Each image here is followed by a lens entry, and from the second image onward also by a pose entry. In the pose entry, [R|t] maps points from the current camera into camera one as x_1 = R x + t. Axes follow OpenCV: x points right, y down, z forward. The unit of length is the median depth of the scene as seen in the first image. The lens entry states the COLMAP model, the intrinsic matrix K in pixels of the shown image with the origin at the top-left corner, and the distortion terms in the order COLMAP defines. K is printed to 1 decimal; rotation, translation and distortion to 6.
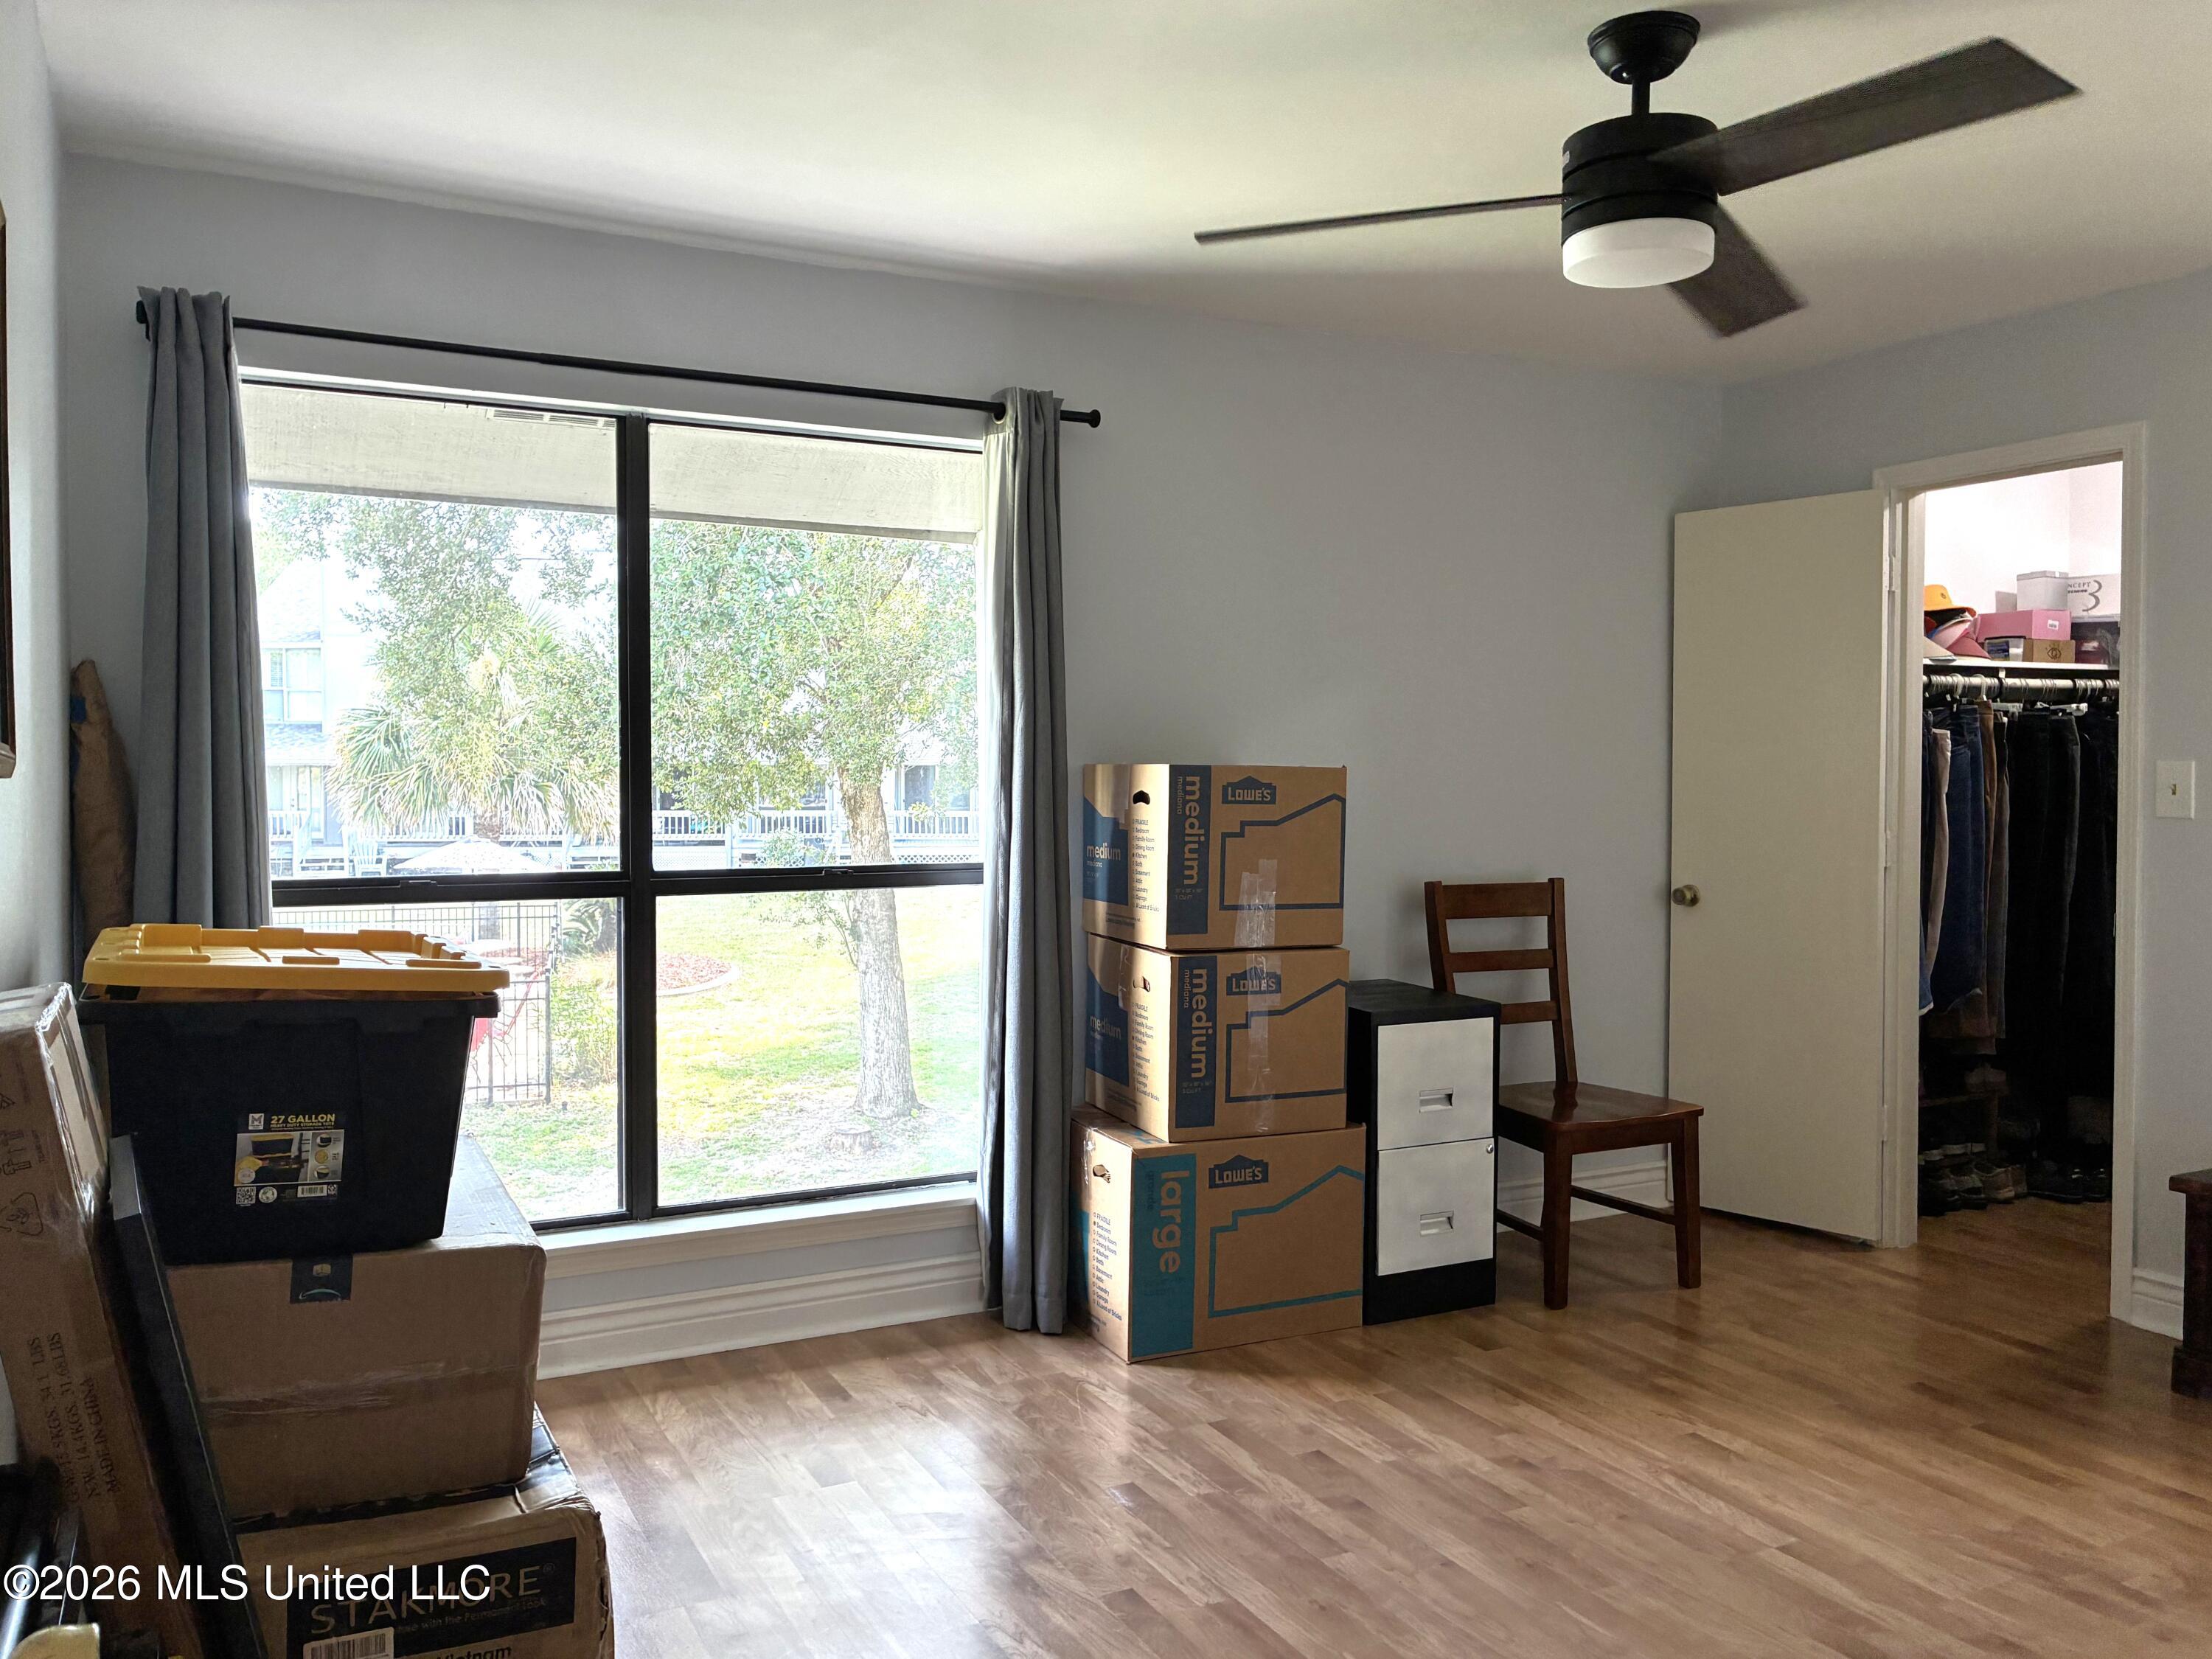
lens RADIAL K [[1707.7, 0, 1104.1], [0, 1707.7, 822.7], [0, 0, 1]] dist [0.046543, -0.020640]
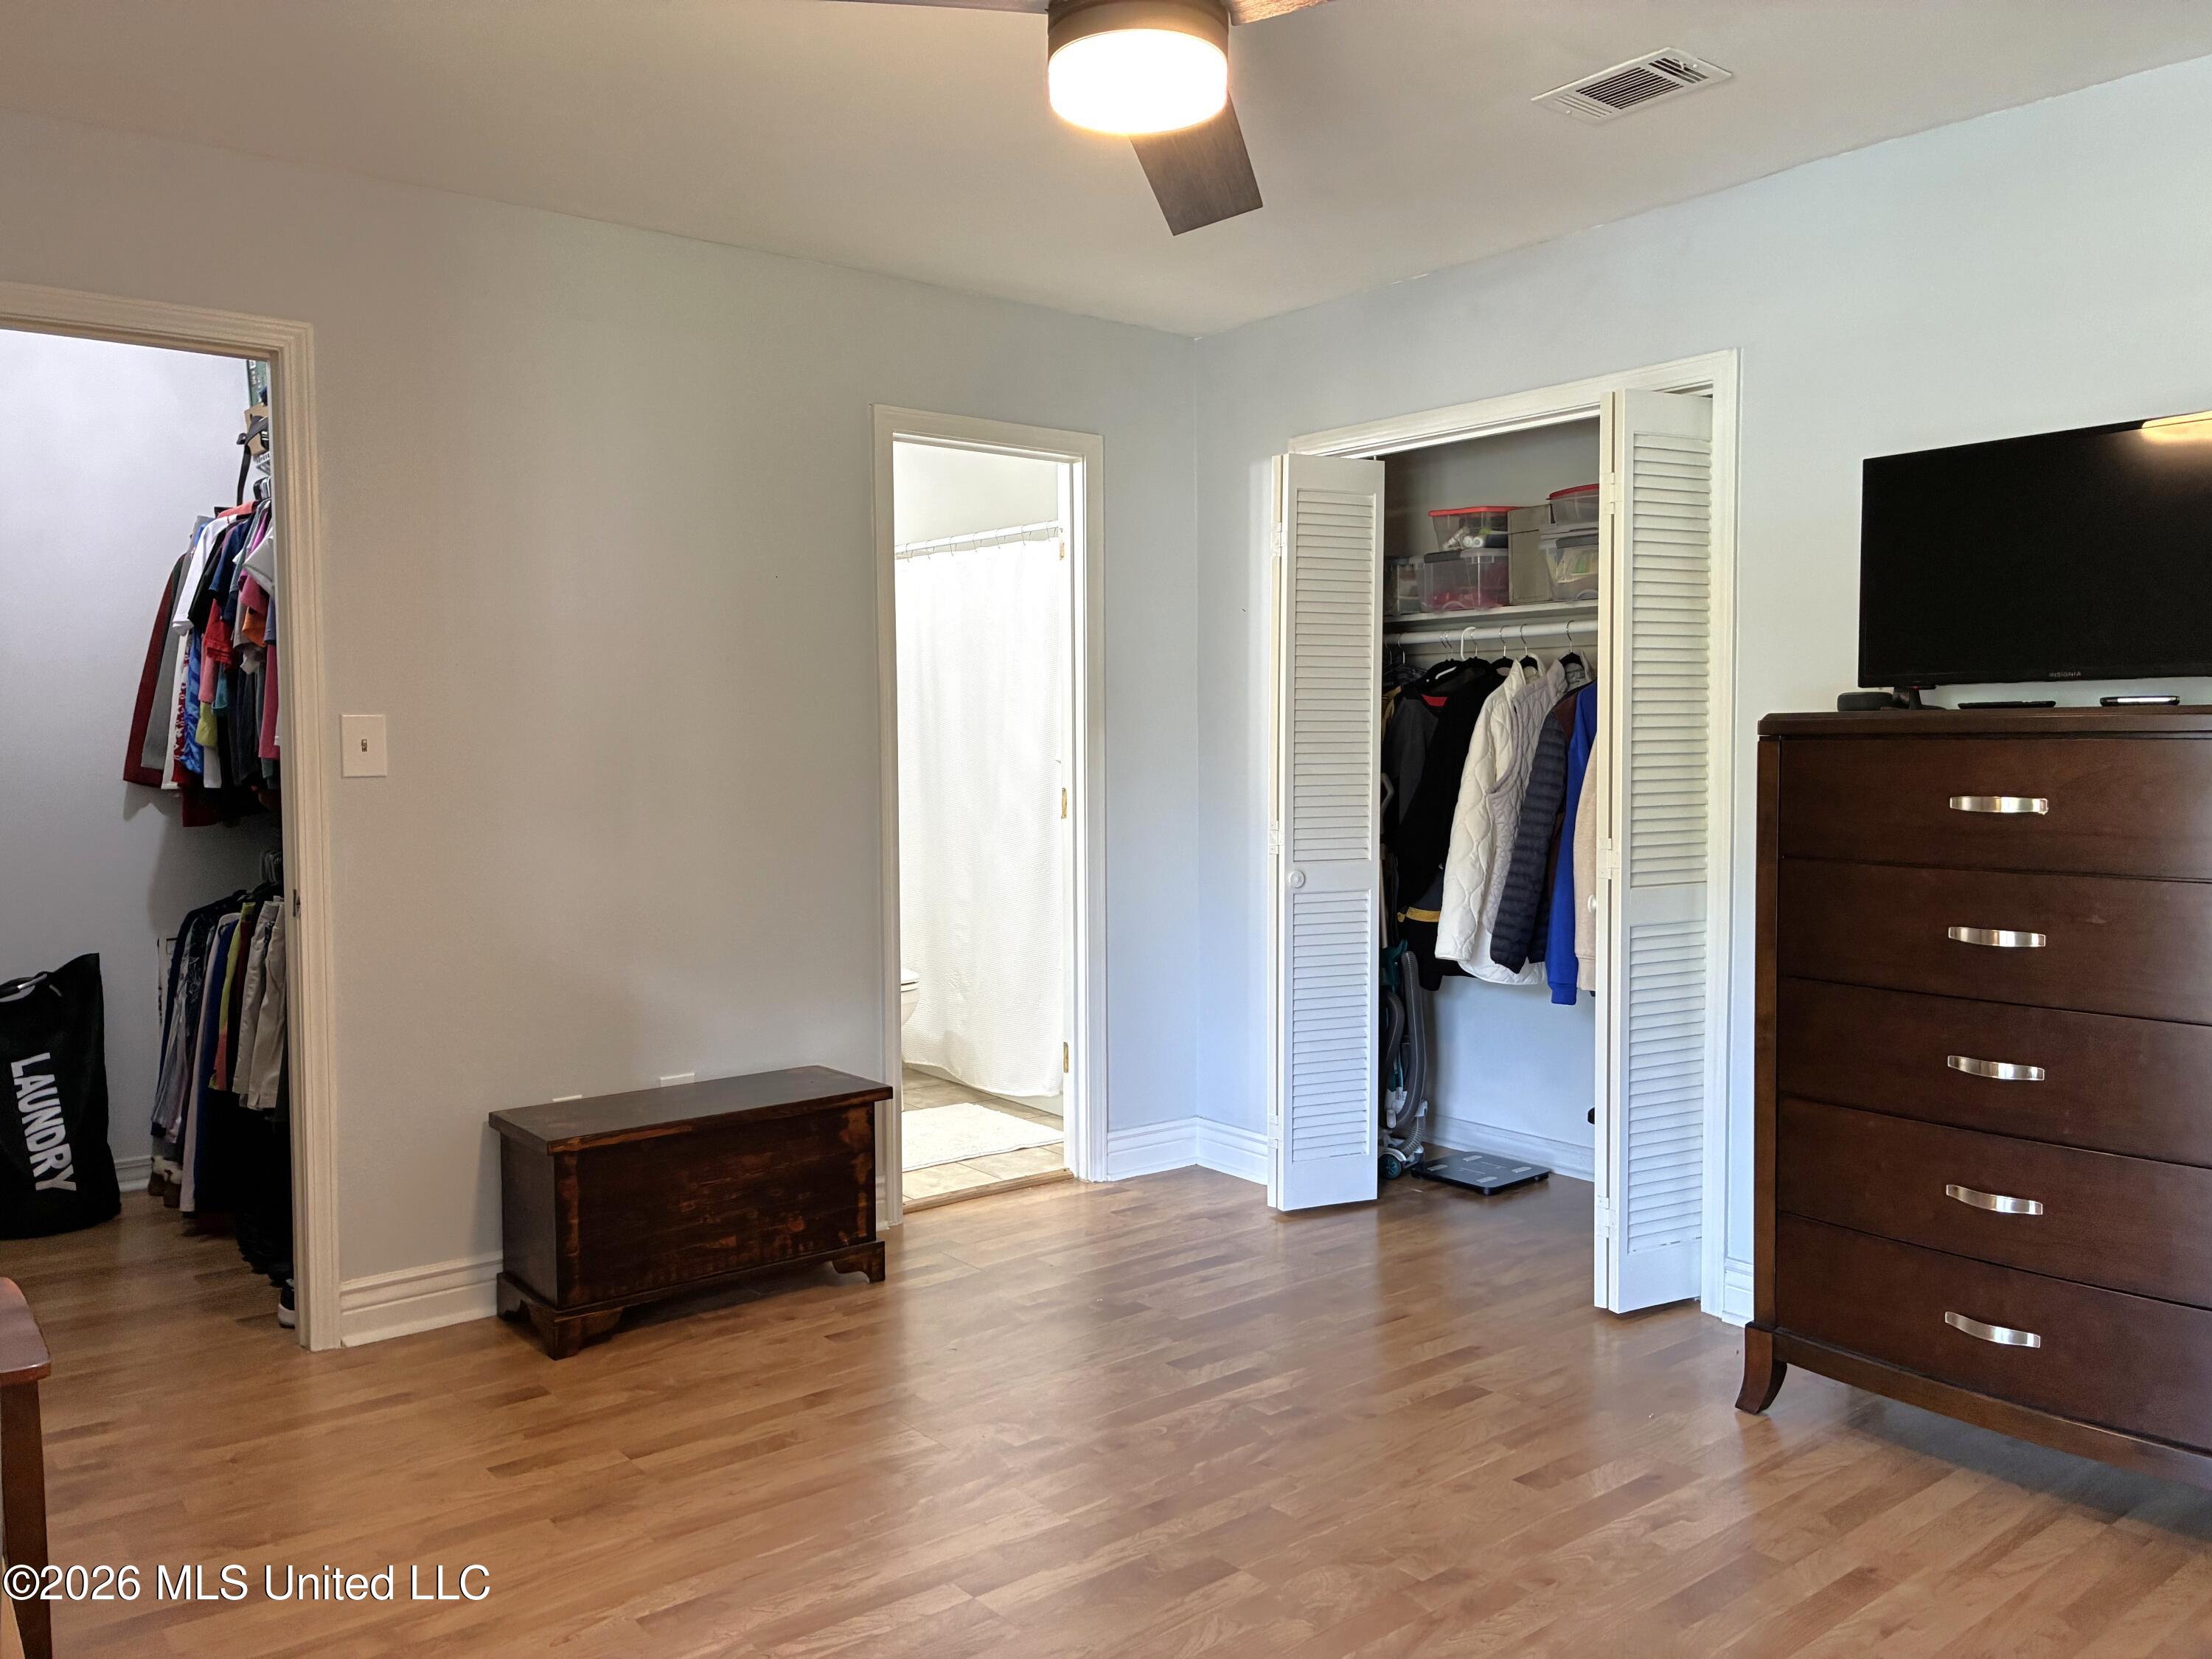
lens RADIAL K [[1707.7, 0, 1103.2], [0, 1707.7, 828.2], [0, 0, 1]] dist [0.046543, -0.020640]
pose [[-0.200535, -0.057389, 0.978004, -0.410560], [0.026671, 0.997593, 0.064007, -0.027763], [-0.979323, 0.038920, -0.198522, 0.952132]]
